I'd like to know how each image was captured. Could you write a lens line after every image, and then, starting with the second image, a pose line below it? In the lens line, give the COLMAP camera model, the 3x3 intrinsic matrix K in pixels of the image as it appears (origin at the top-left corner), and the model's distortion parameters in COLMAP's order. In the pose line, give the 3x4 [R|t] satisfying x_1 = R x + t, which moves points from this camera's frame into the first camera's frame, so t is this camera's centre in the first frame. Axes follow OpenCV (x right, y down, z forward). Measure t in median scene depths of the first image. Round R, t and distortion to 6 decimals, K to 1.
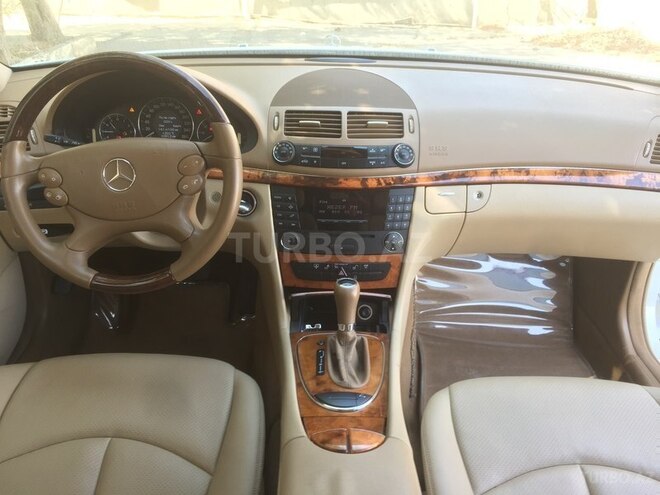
lens RADIAL K [[564.7, 0, 330.7], [0, 564.7, 245.9], [0, 0, 1]] dist [0.045418, -0.051345]
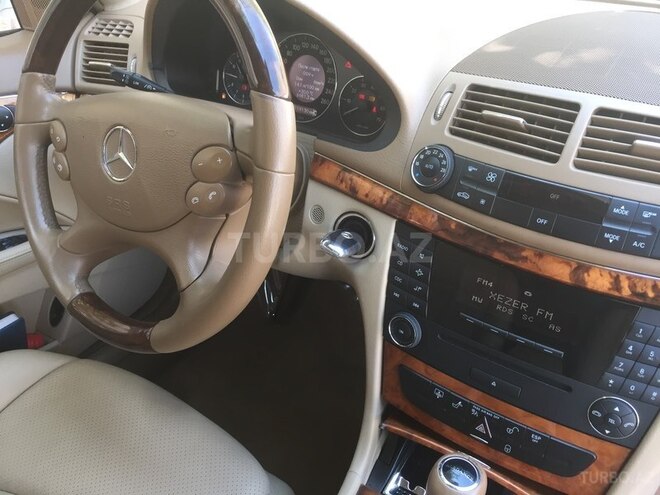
lens RADIAL K [[564.7, 0, 330.0], [0, 564.7, 250.2], [0, 0, 1]] dist [0.045418, -0.051345]
pose [[0.813321, 0.295888, -0.500959, 0.117136], [-0.245342, 0.955148, 0.165833, -0.154572], [0.527558, -0.011969, 0.849435, 0.515767]]
